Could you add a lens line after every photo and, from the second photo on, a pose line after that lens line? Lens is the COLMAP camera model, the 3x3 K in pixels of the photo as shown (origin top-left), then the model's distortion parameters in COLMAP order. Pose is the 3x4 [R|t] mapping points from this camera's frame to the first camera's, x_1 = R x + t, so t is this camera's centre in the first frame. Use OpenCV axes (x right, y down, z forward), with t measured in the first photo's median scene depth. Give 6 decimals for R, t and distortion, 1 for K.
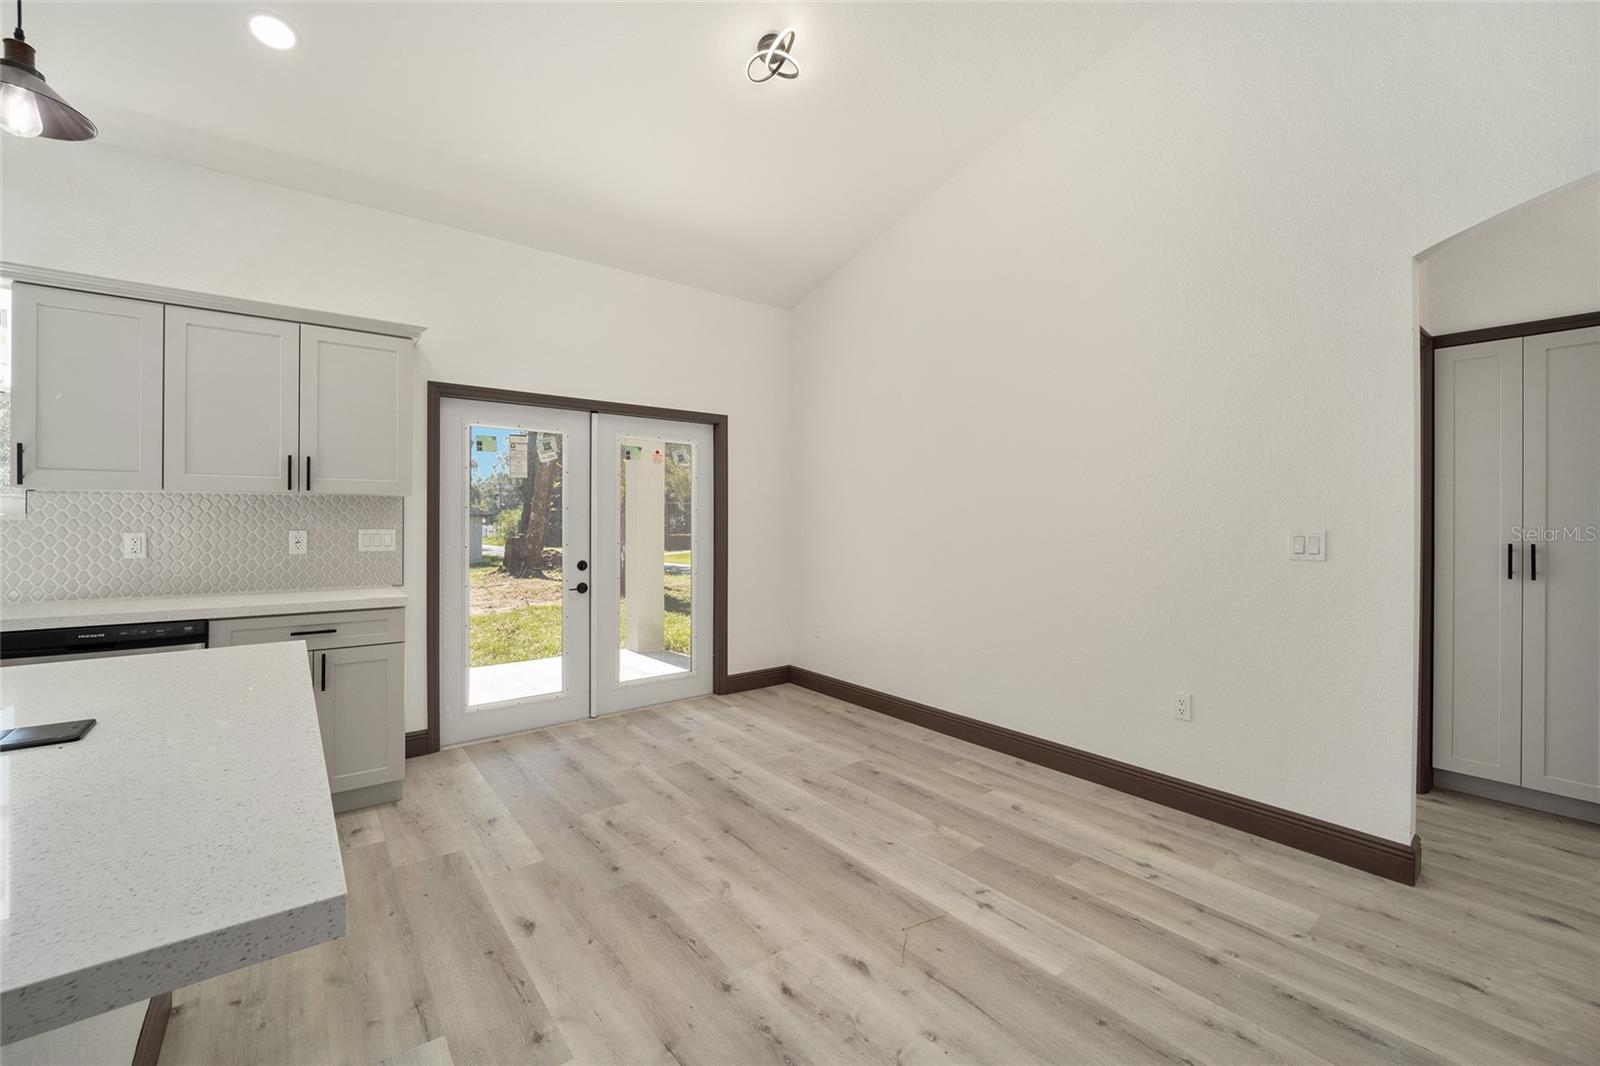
lens RADIAL K [[657.1, 0, 794.5], [0, 657.1, 520.3], [0, 0, 1]] dist [-0.000373, 0.000663]
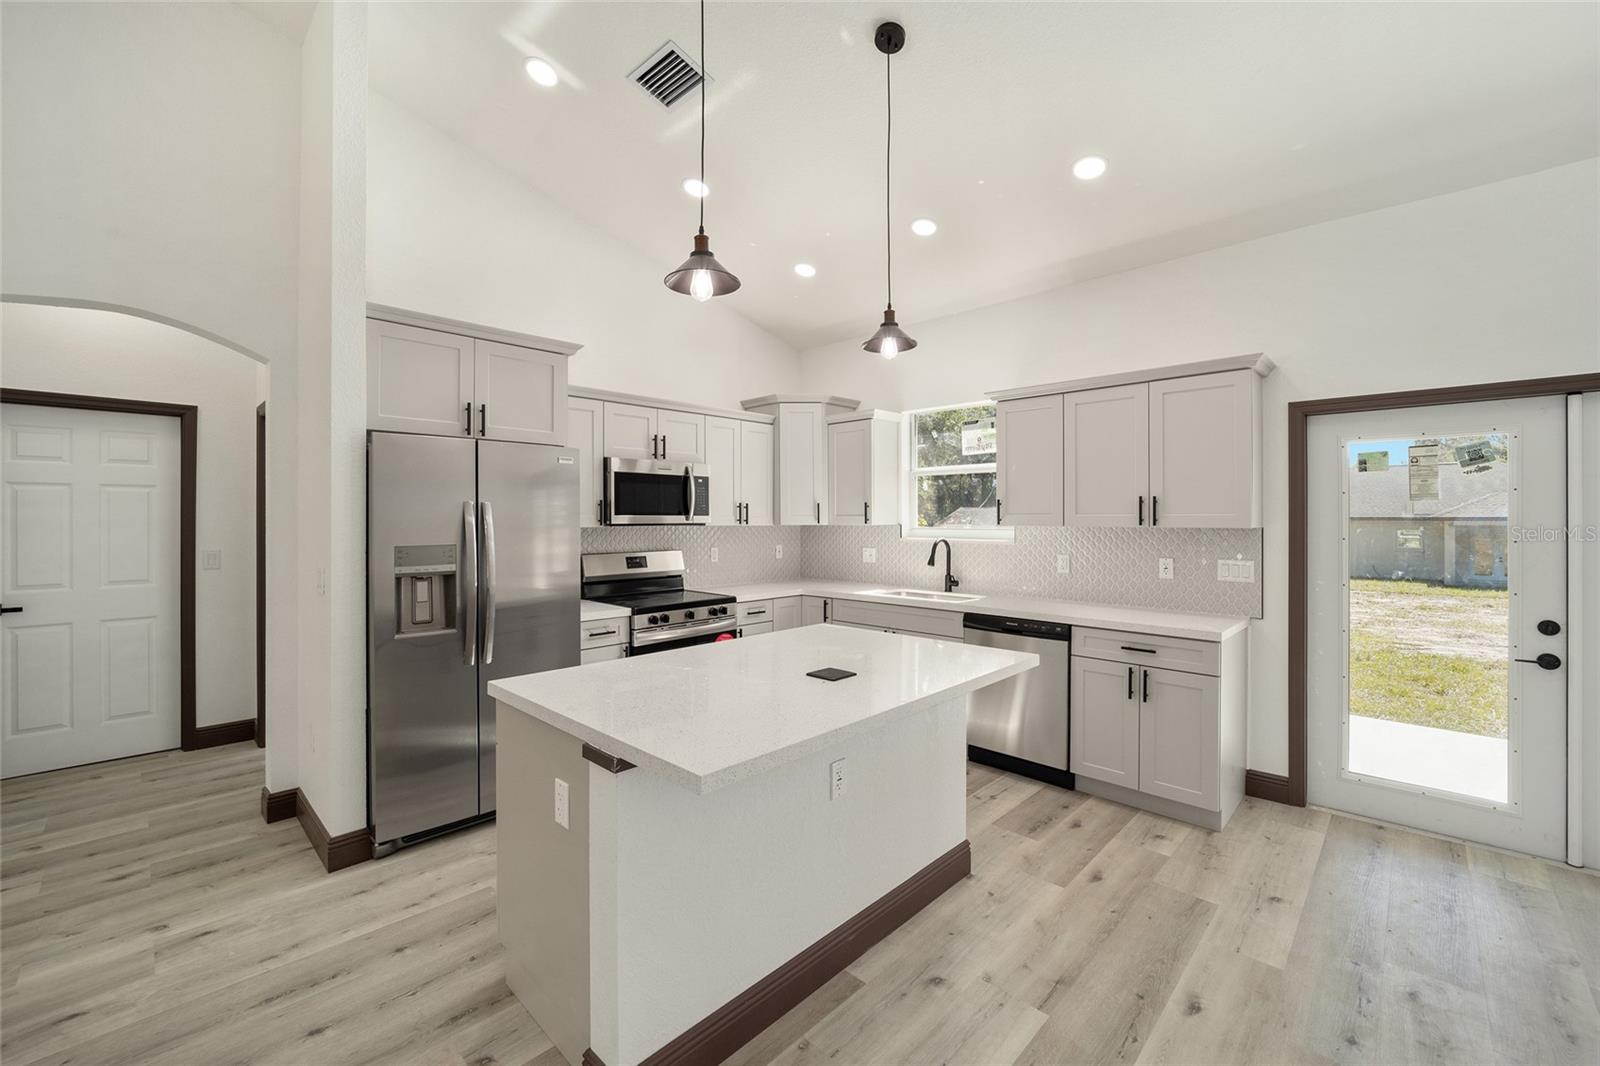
lens RADIAL K [[657.1, 0, 797.4], [0, 657.1, 518.0], [0, 0, 1]] dist [-0.000373, 0.000663]
pose [[0.157189, -0.001528, -0.987567, 0.261442], [-0.002396, 0.999995, -0.001929, -0.047893], [0.987566, 0.002669, 0.157184, 0.173534]]
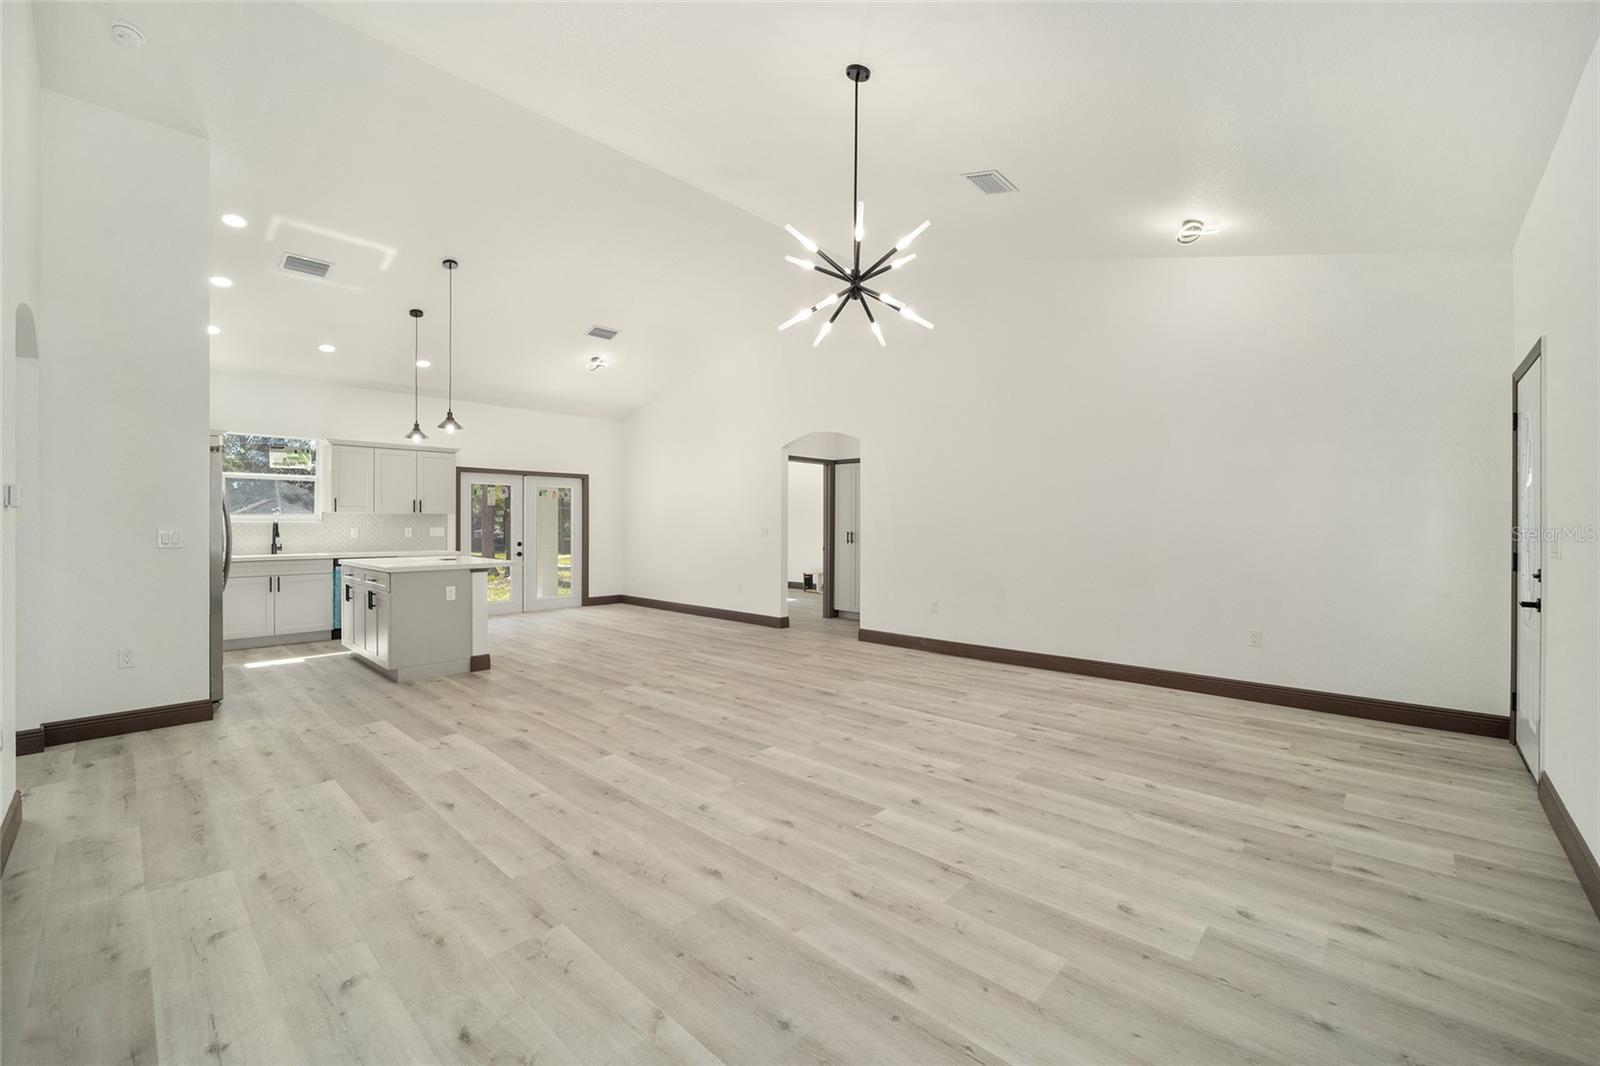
lens RADIAL K [[657.1, 0, 798.9], [0, 657.1, 521.6], [0, 0, 1]] dist [-0.000373, 0.000663]
pose [[0.987187, 0.001990, 0.159556, 0.316615], [-0.001221, 0.999987, -0.004914, 0.002092], [-0.159564, 0.004656, 0.987177, -1.661852]]
